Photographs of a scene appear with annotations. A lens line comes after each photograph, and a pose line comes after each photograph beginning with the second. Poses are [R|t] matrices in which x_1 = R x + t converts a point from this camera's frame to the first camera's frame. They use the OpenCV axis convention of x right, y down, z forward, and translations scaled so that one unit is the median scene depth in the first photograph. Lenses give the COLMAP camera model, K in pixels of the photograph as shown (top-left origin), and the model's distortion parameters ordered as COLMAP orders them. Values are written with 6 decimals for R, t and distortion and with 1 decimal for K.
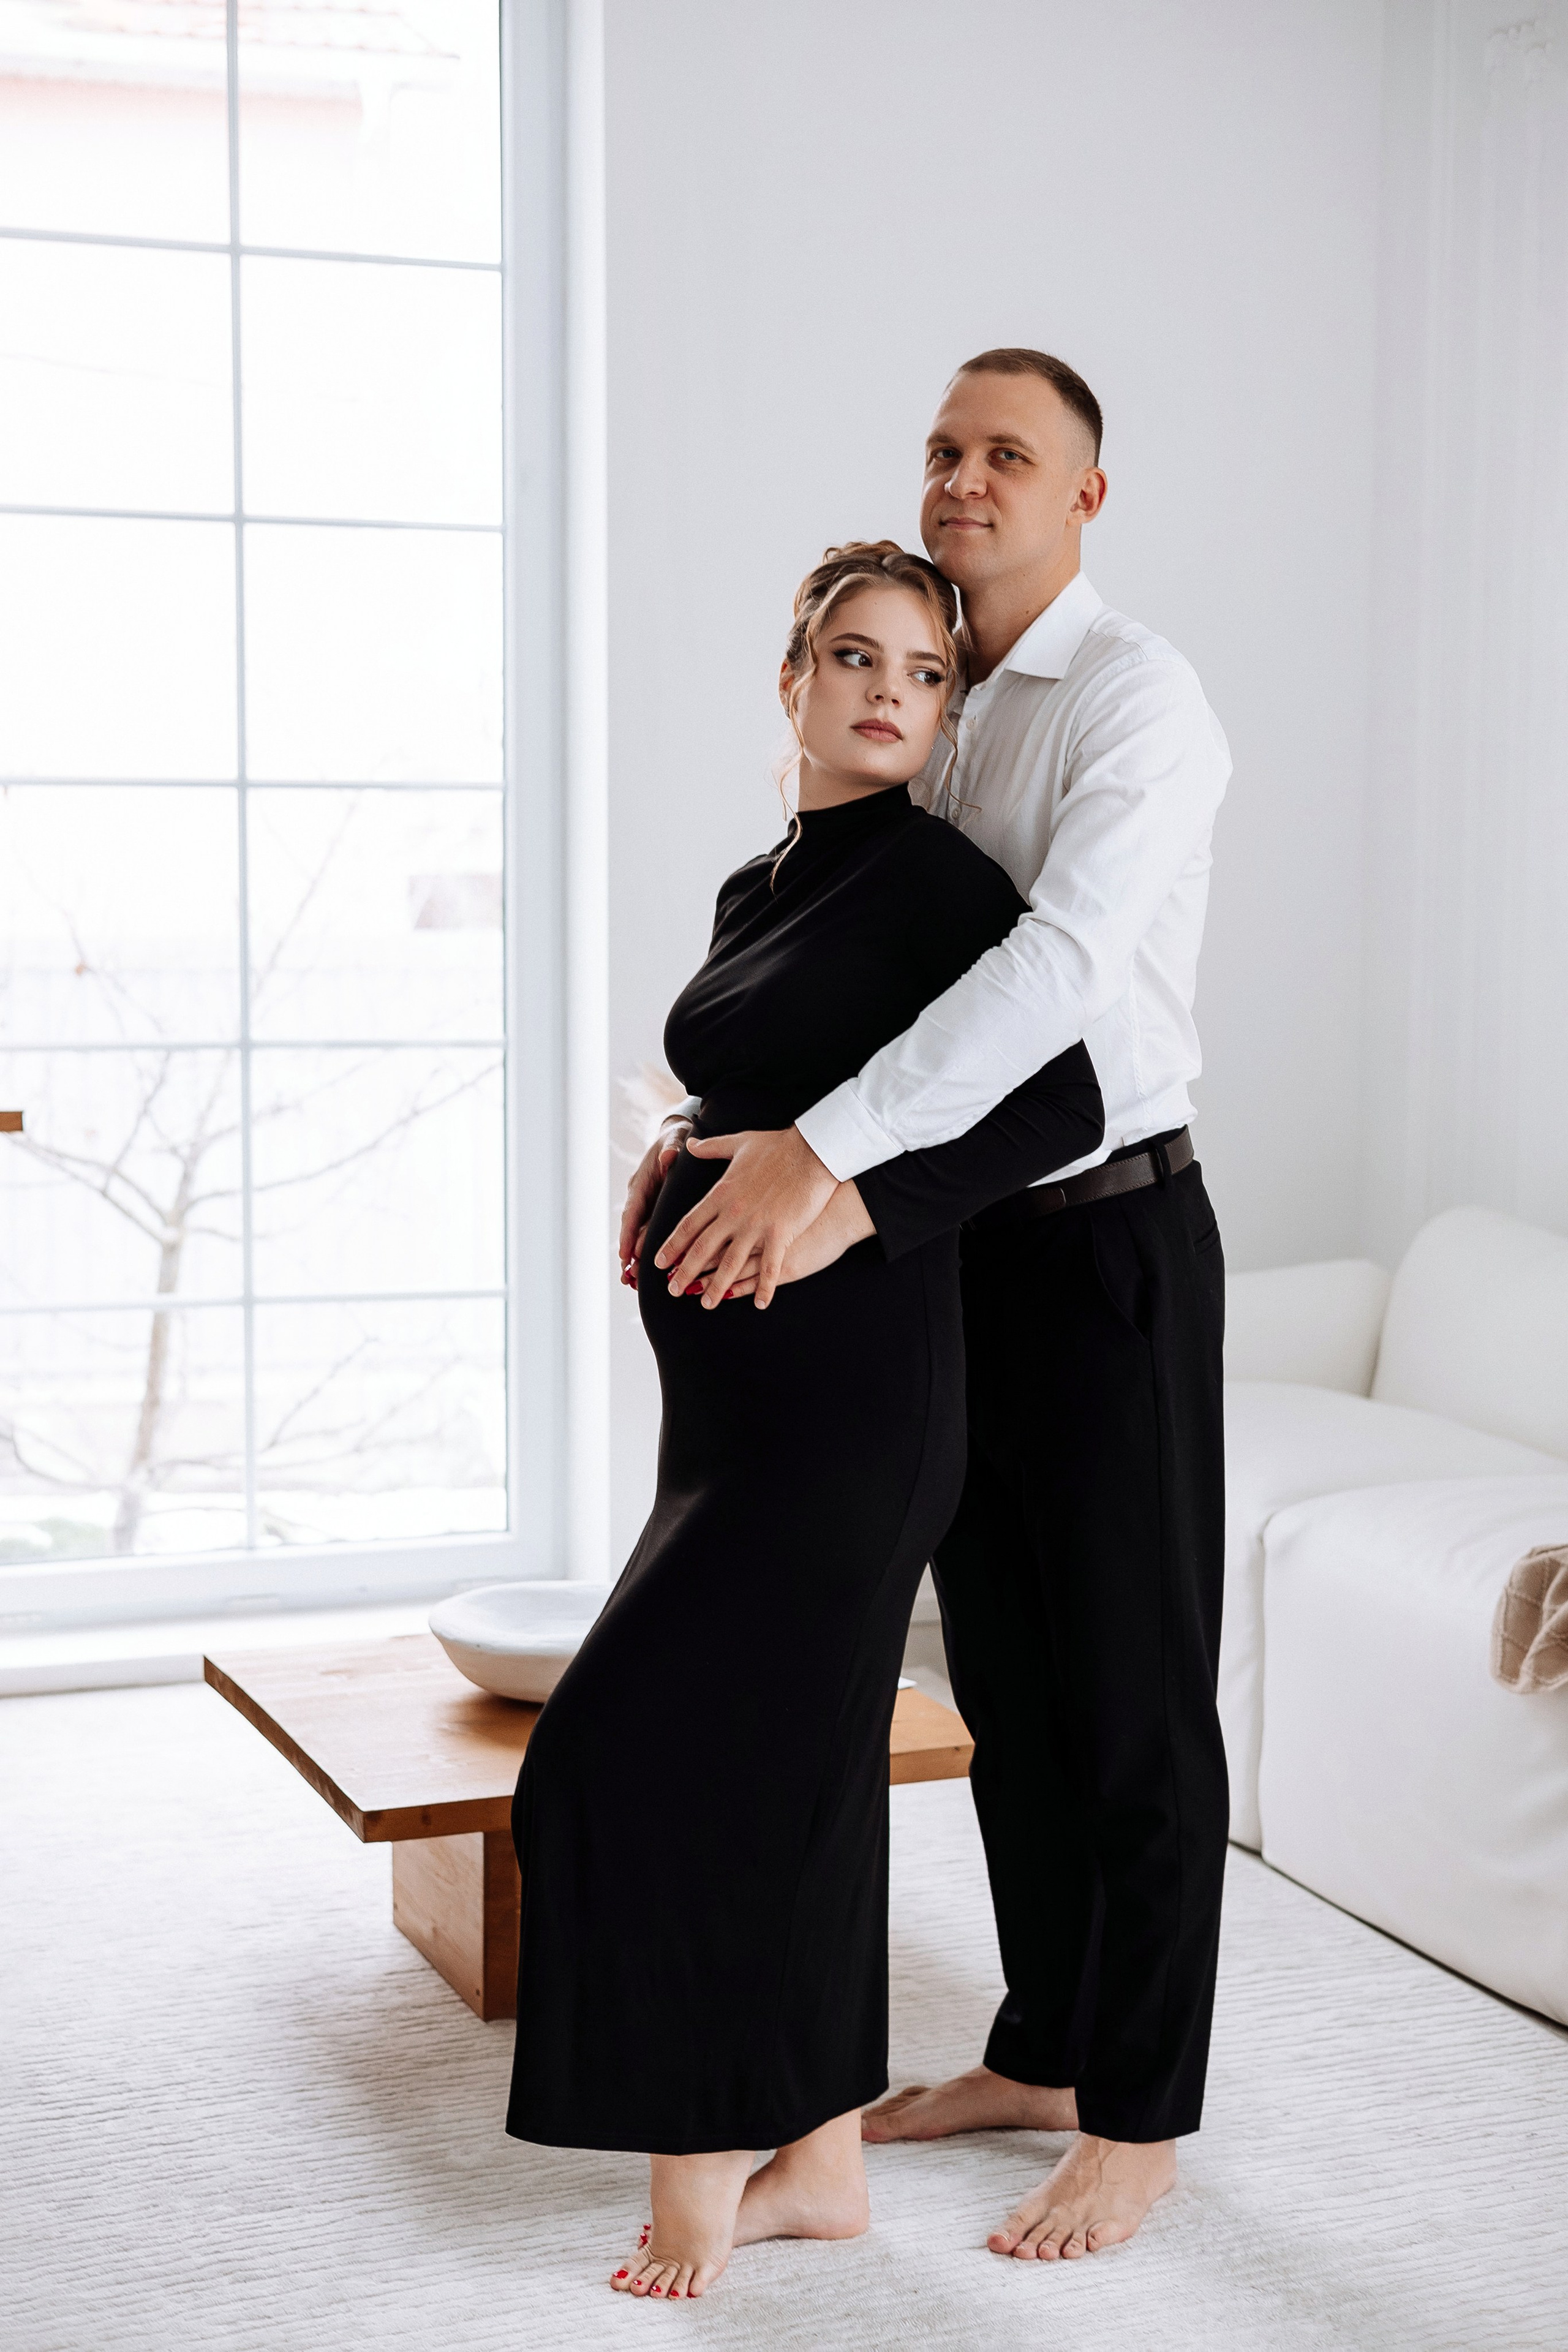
lens RADIAL K [[3571.5, 0, 742.7], [0, 3571.5, 1093.2], [0, 0, 1]] dist [0.020115, 0.000000]
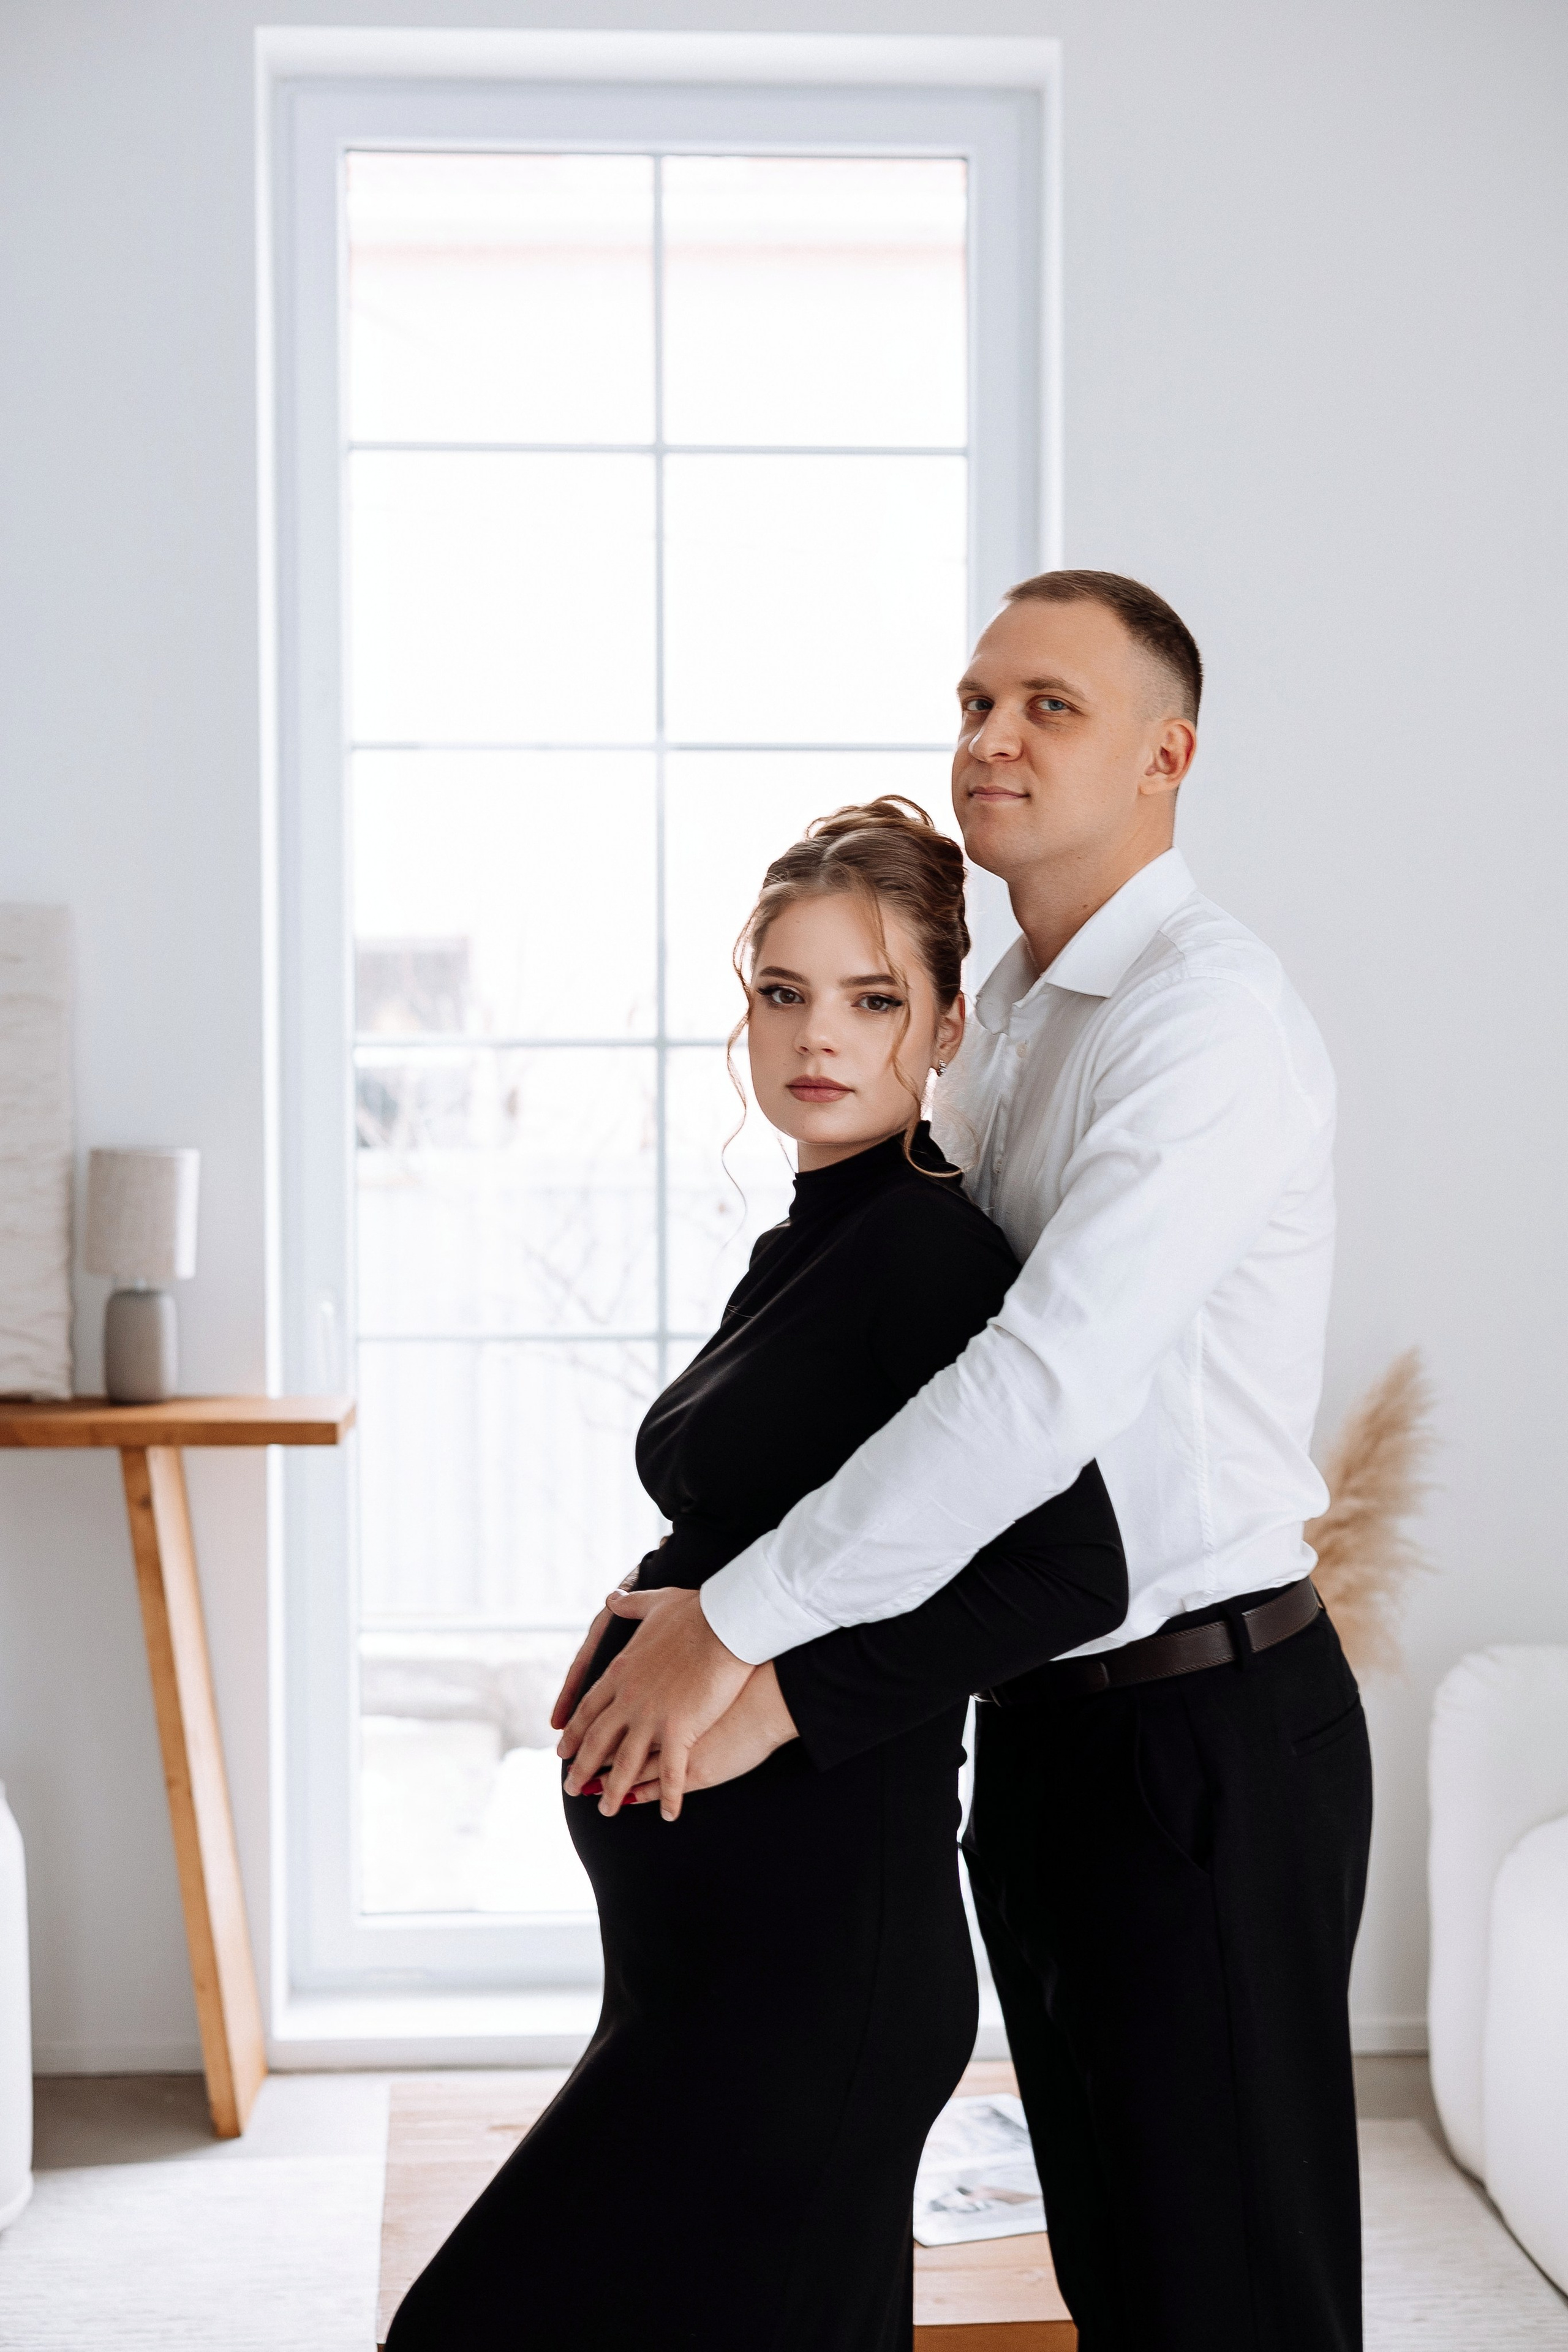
lens RADIAL K [[3571.5, 0, 831.3], [0, 3571.5, 1148.6], [0, 0, 1]] dist [0.020115, 0.000000]
pose [[0.960176, 0.008753, -0.279258, 0.242215], [-0.016305, 0.999561, -0.024729, -0.063334], [0.278919, 0.028298, 0.959898, 0.252070]]
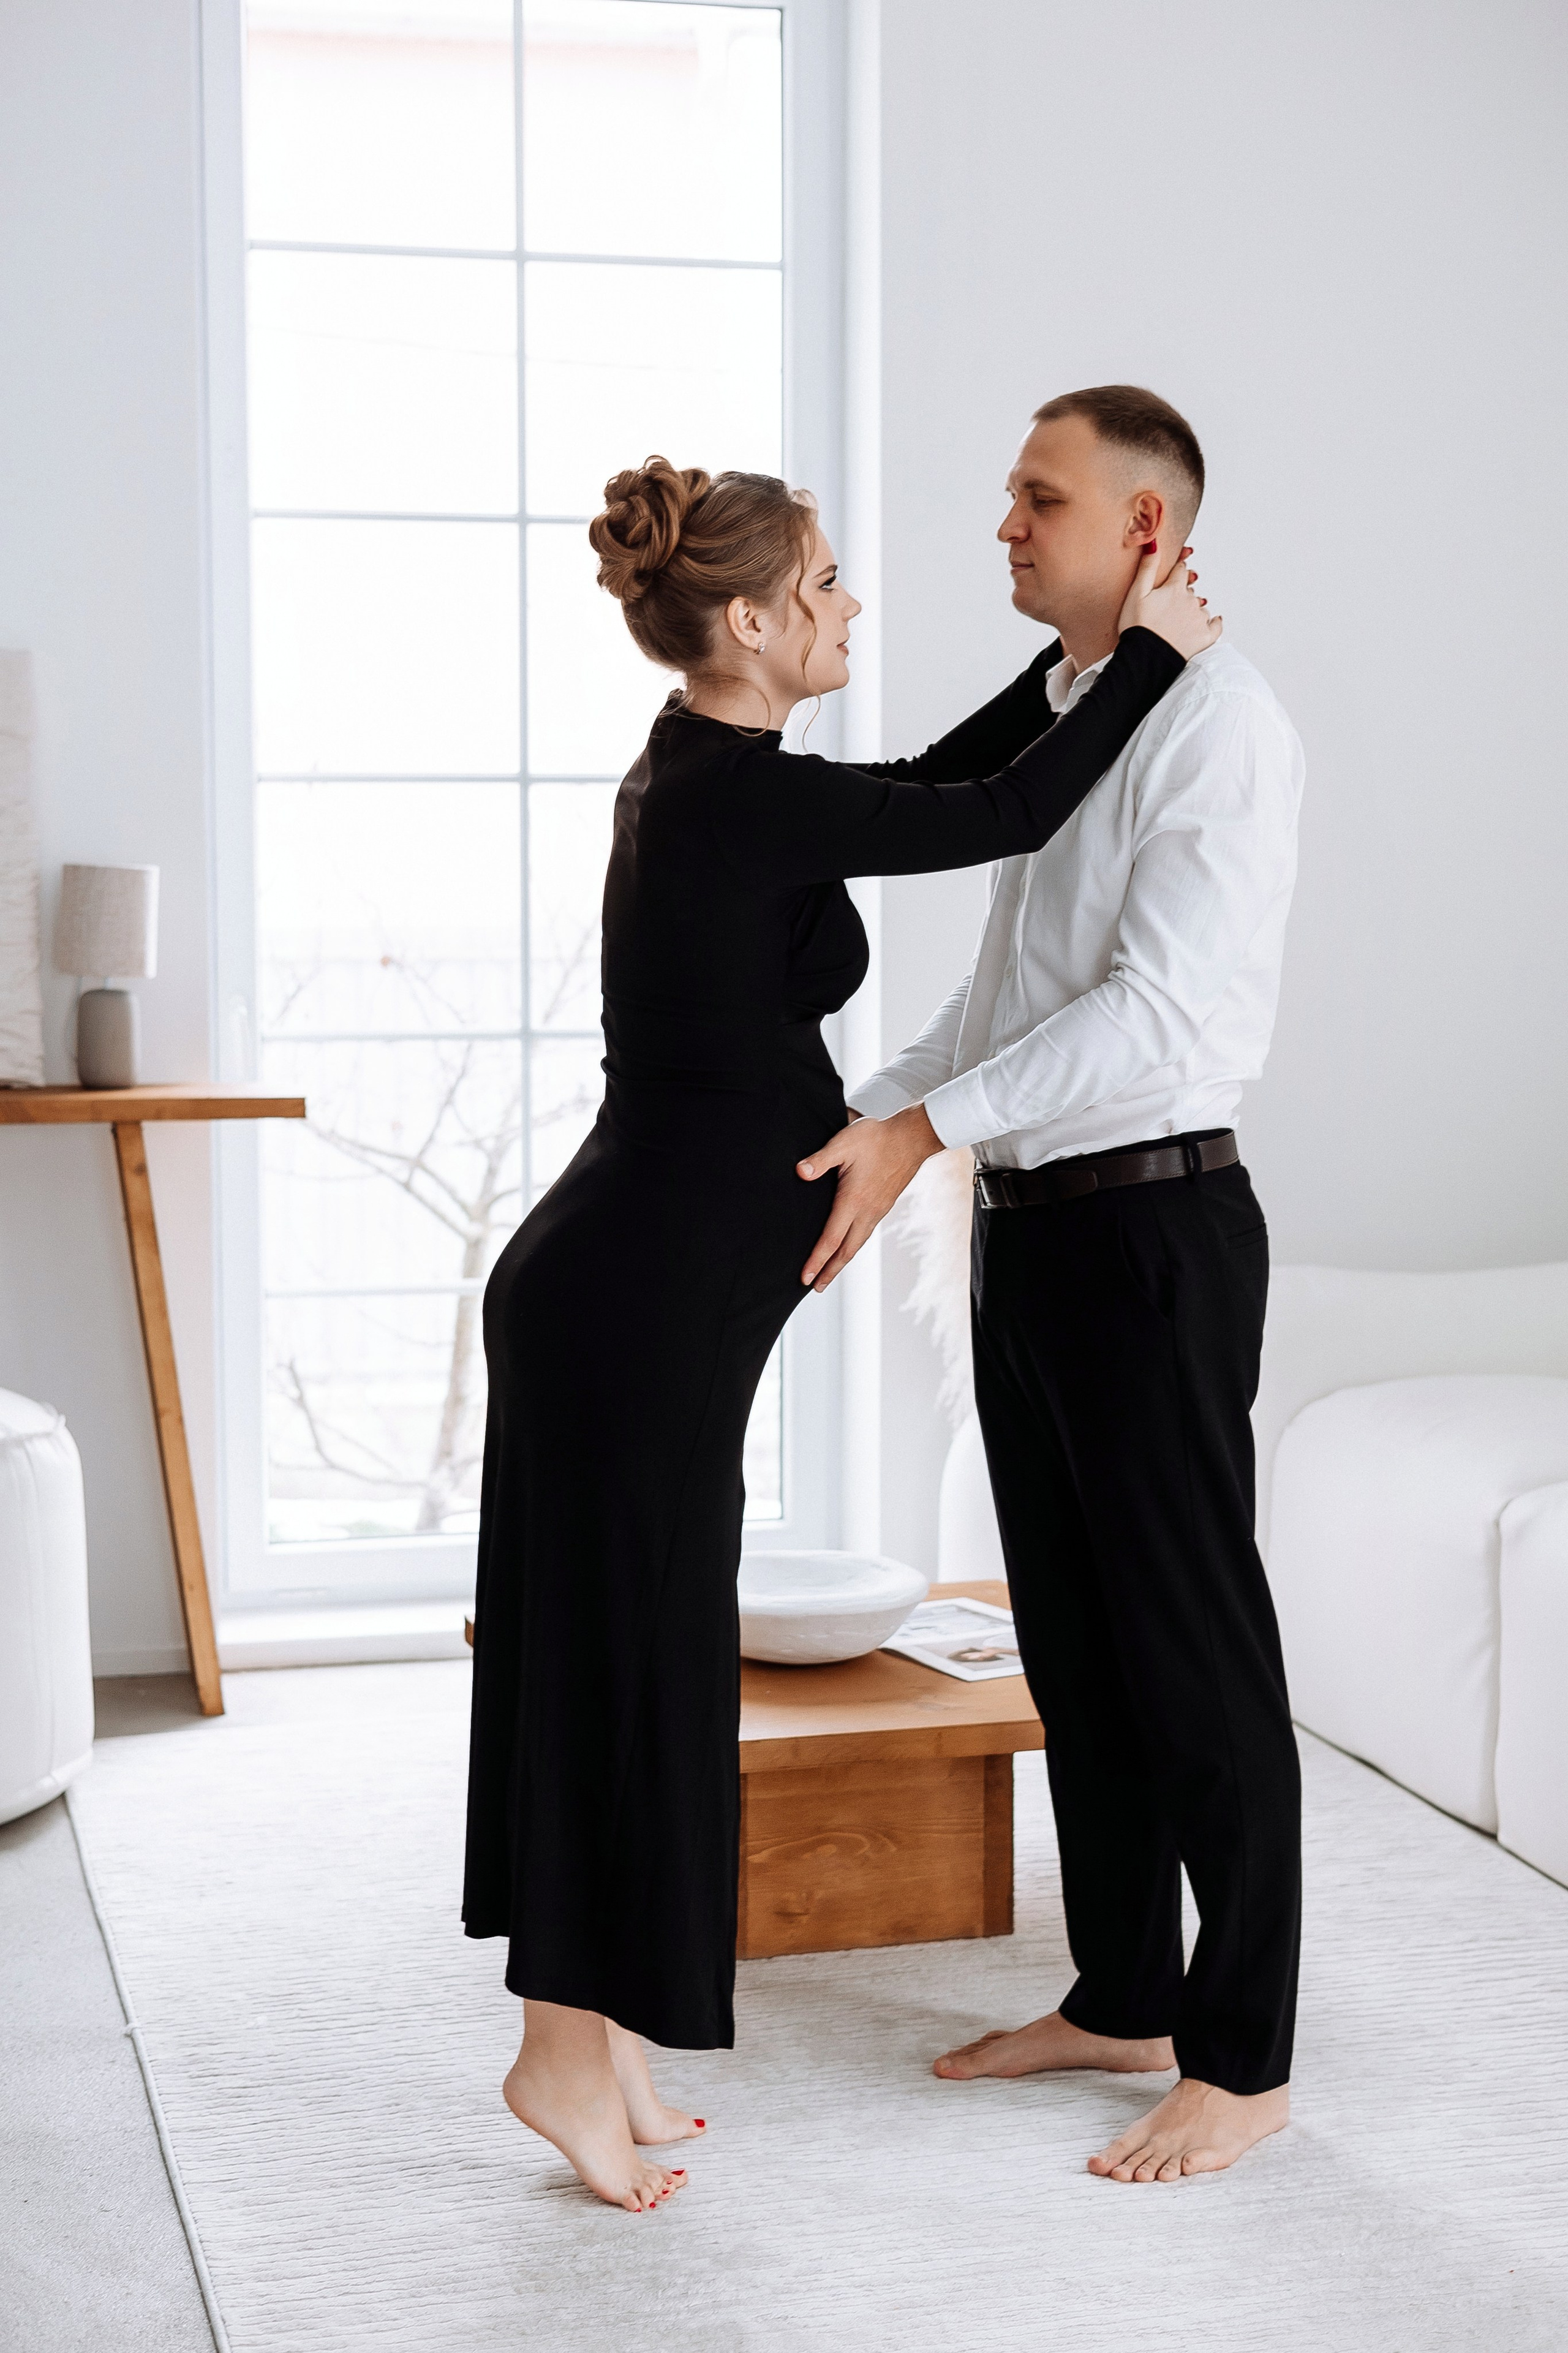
lens RADIAL K [[3848.8, 0, 759.6], [0, 3848.8, 1200.8], [0, 0, 1]] dist [0.017337, 0.000000]
pose [[0.995269, 0.012553, -0.096338, 0.053398], [-0.010082, 0.999609, 0.026089, 0.006204], [0.096628, -0.024994, 0.995007, -0.150073]]
